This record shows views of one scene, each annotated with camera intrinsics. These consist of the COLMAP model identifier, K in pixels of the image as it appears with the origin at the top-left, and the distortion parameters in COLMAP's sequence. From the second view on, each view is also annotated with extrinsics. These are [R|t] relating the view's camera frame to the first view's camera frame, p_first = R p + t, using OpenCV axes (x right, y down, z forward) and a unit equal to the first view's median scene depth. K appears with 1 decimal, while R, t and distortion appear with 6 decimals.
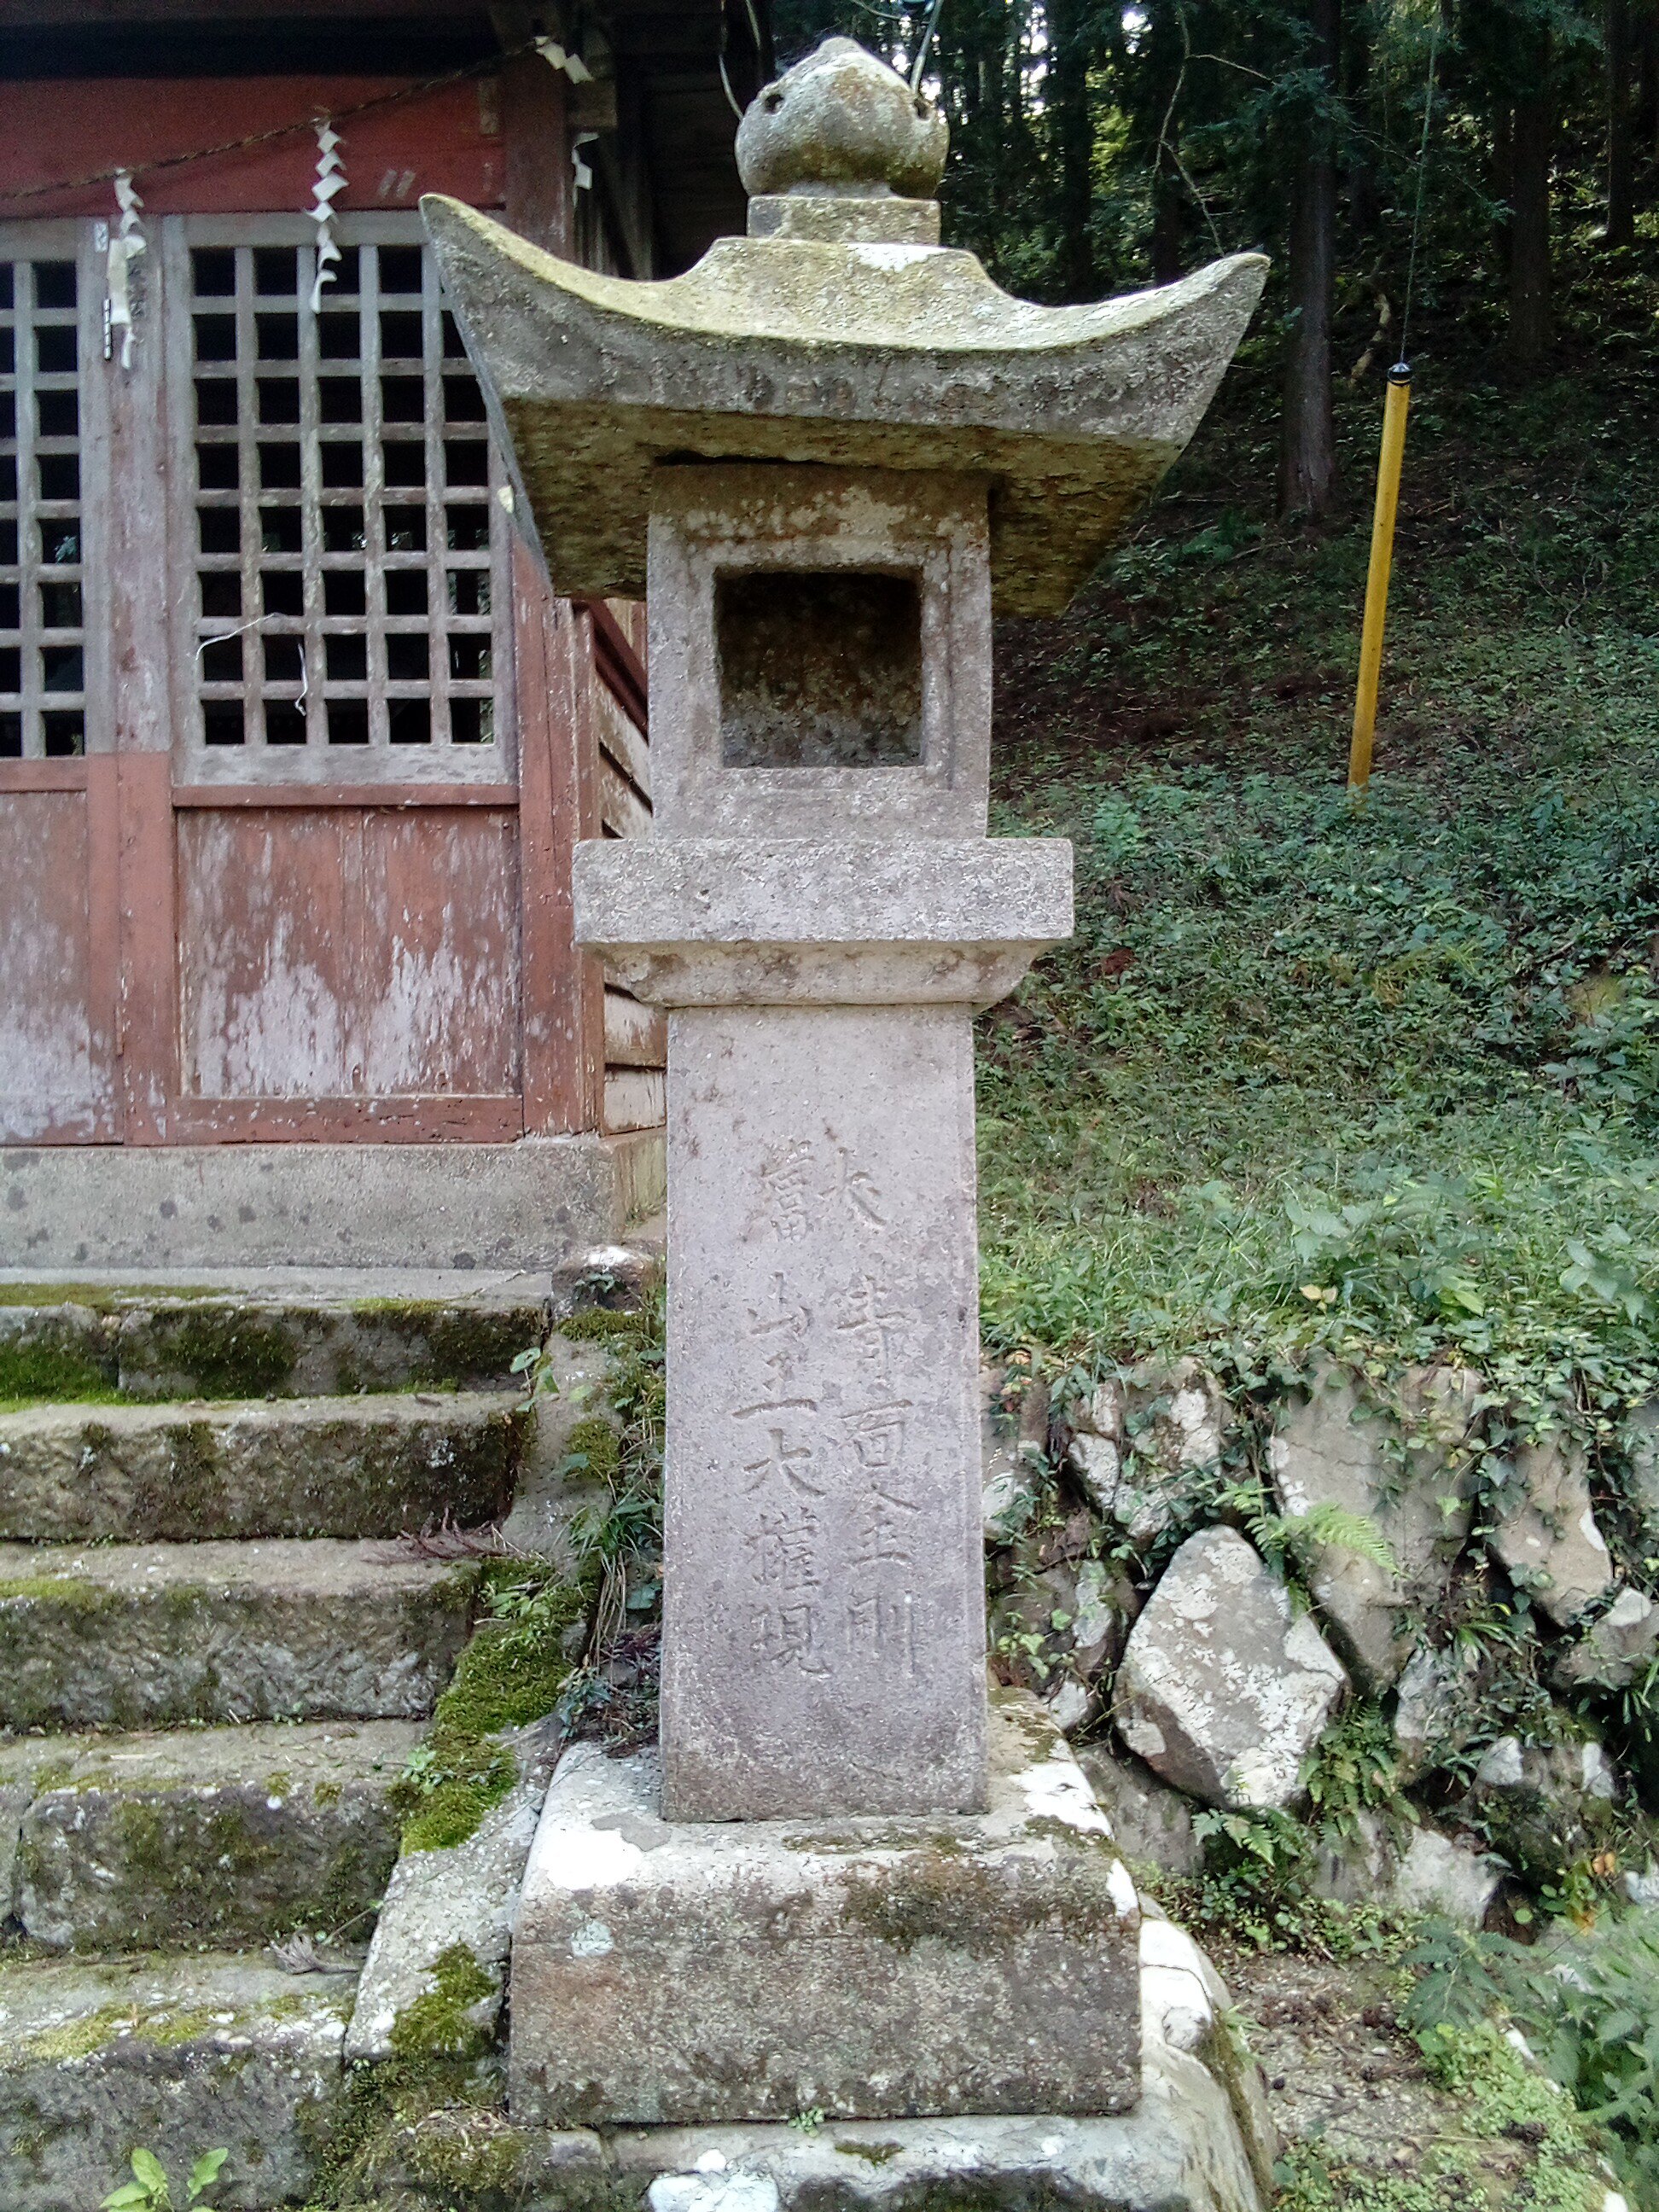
lens RADIAL K [[1794.5, 0, 829.5], [0, 1794.5, 1106.0], [0, 0, 1]] dist [0.070203, -0.102543]
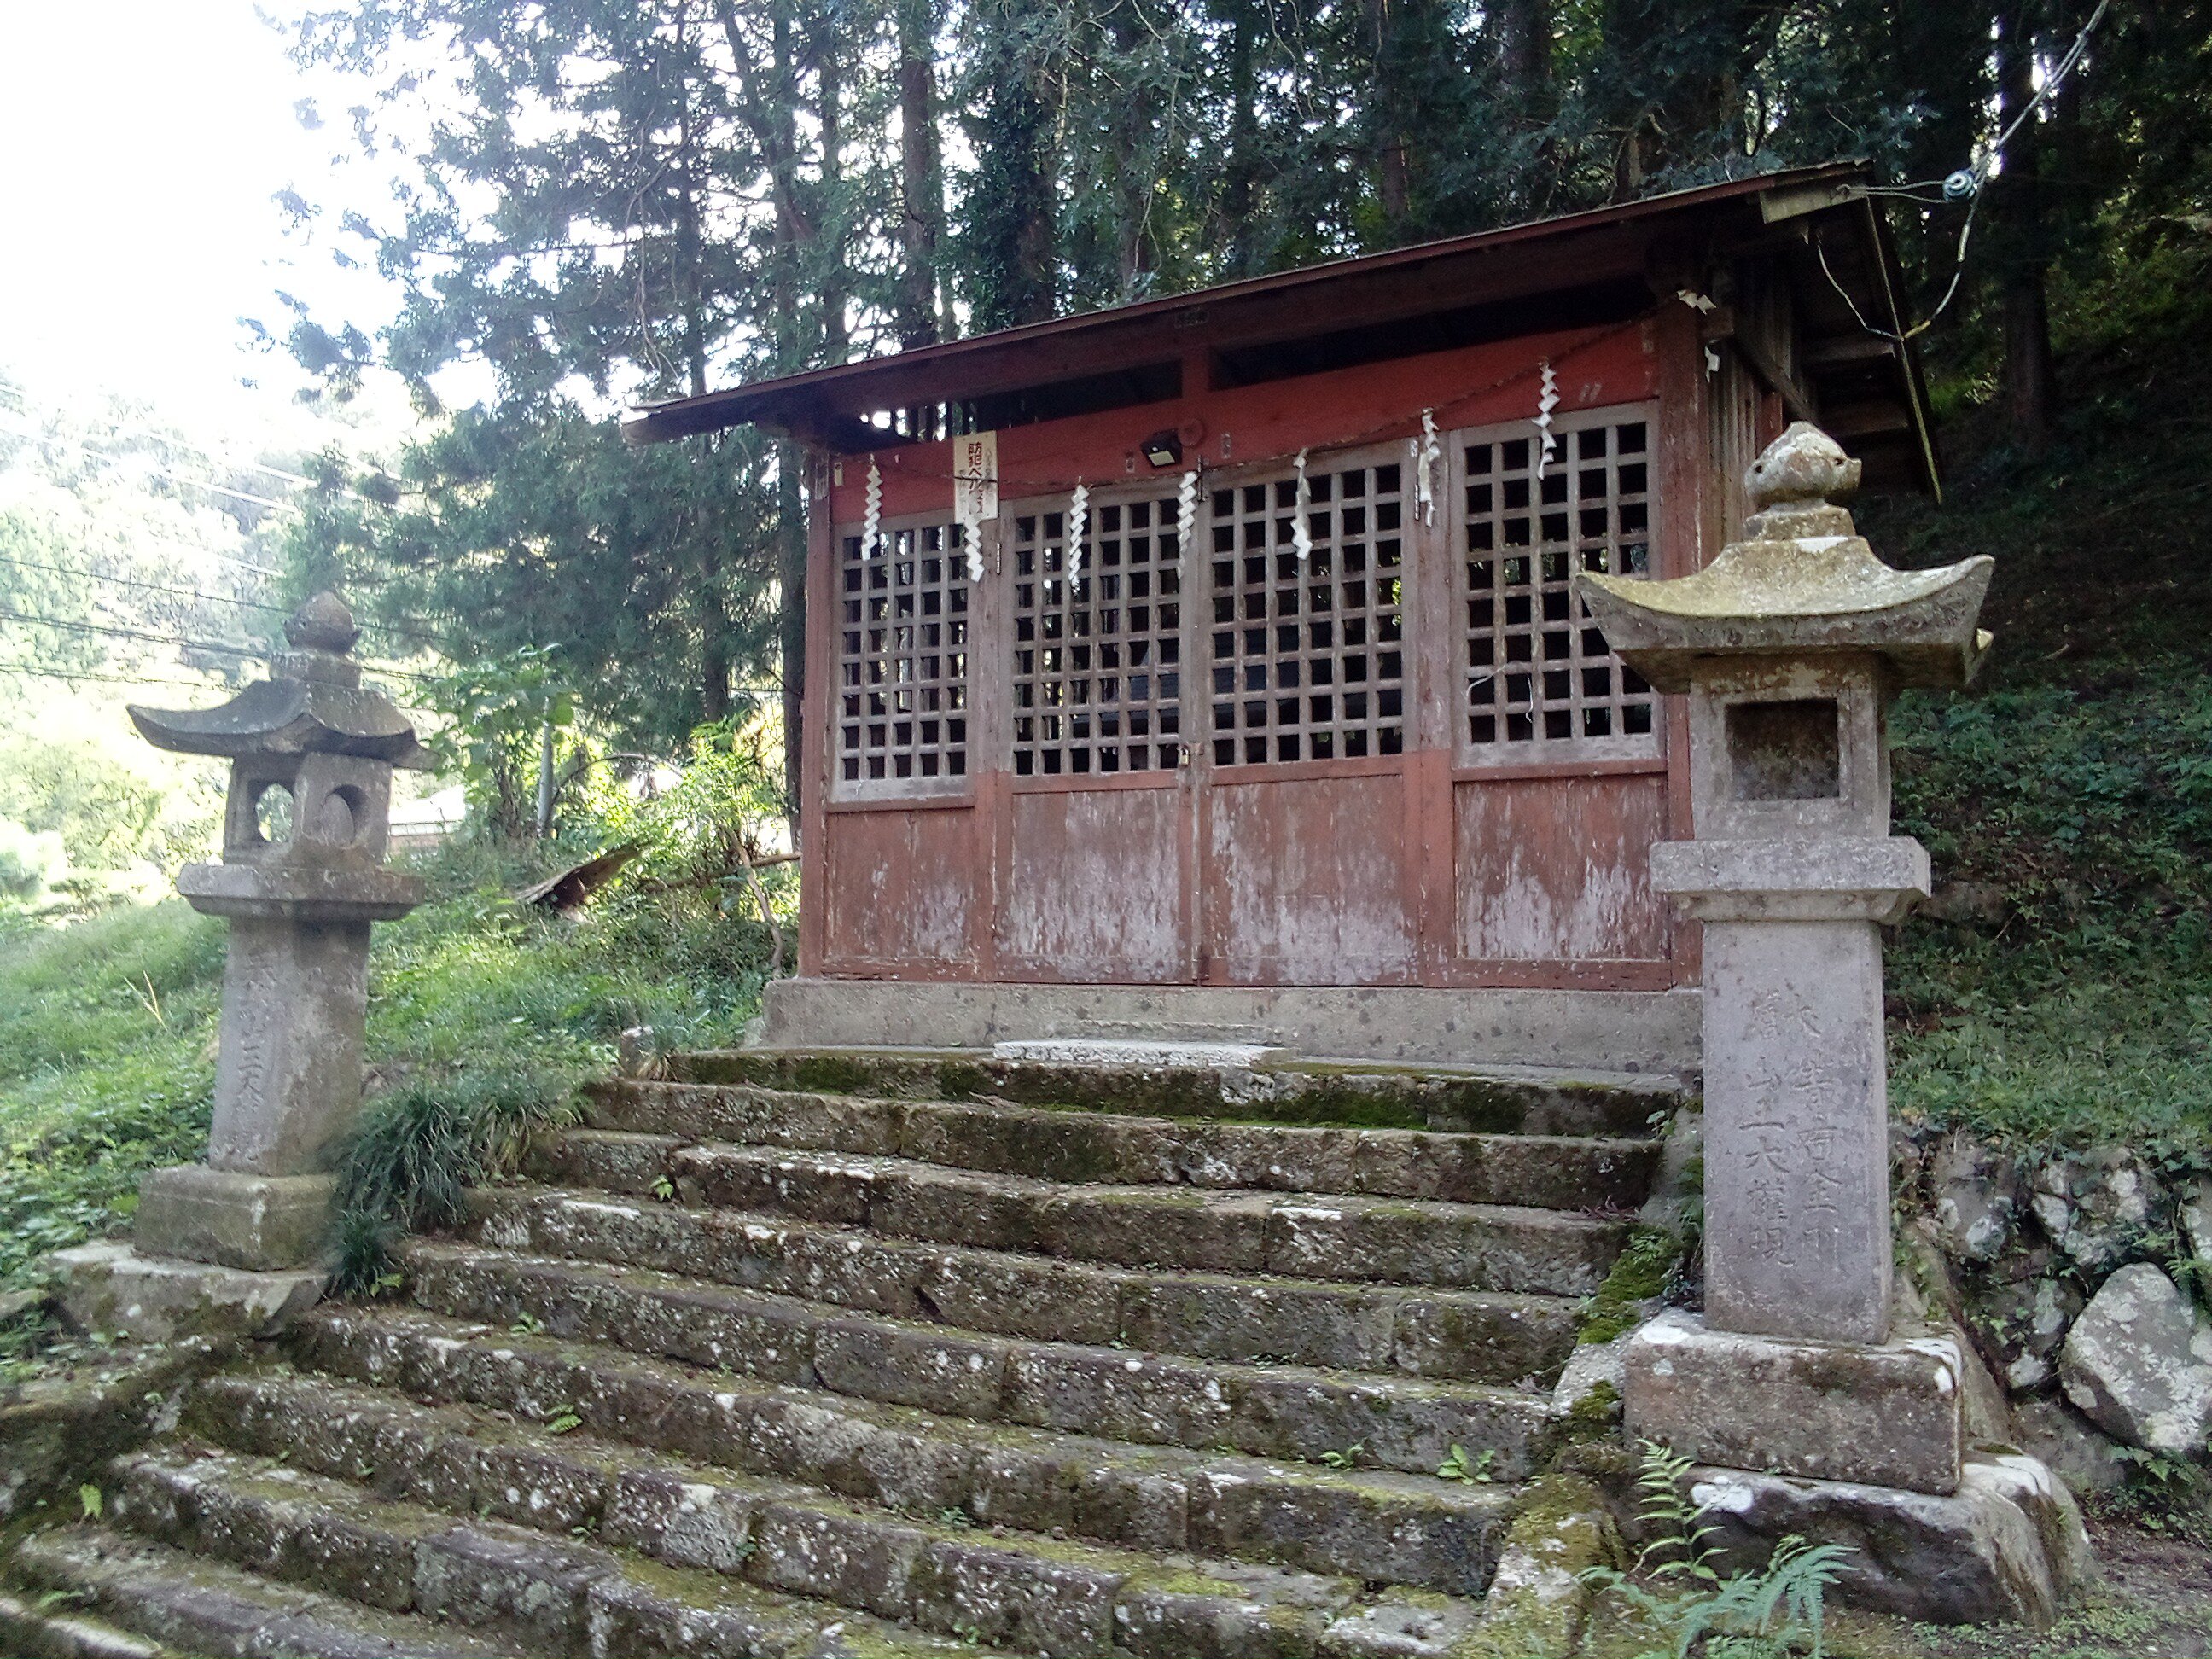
lens RADIAL K [[1794.5, 0, 1106.0], [0, 1794.5, 829.5], [0, 0, 1]] dist [0.070203, -0.102543]
pose [[0.866975, -0.022086, -0.497863, 0.227704], [-0.013875, 0.997560, -0.068415, -0.006973], [0.498159, 0.066222, 0.864553, -0.729619]]
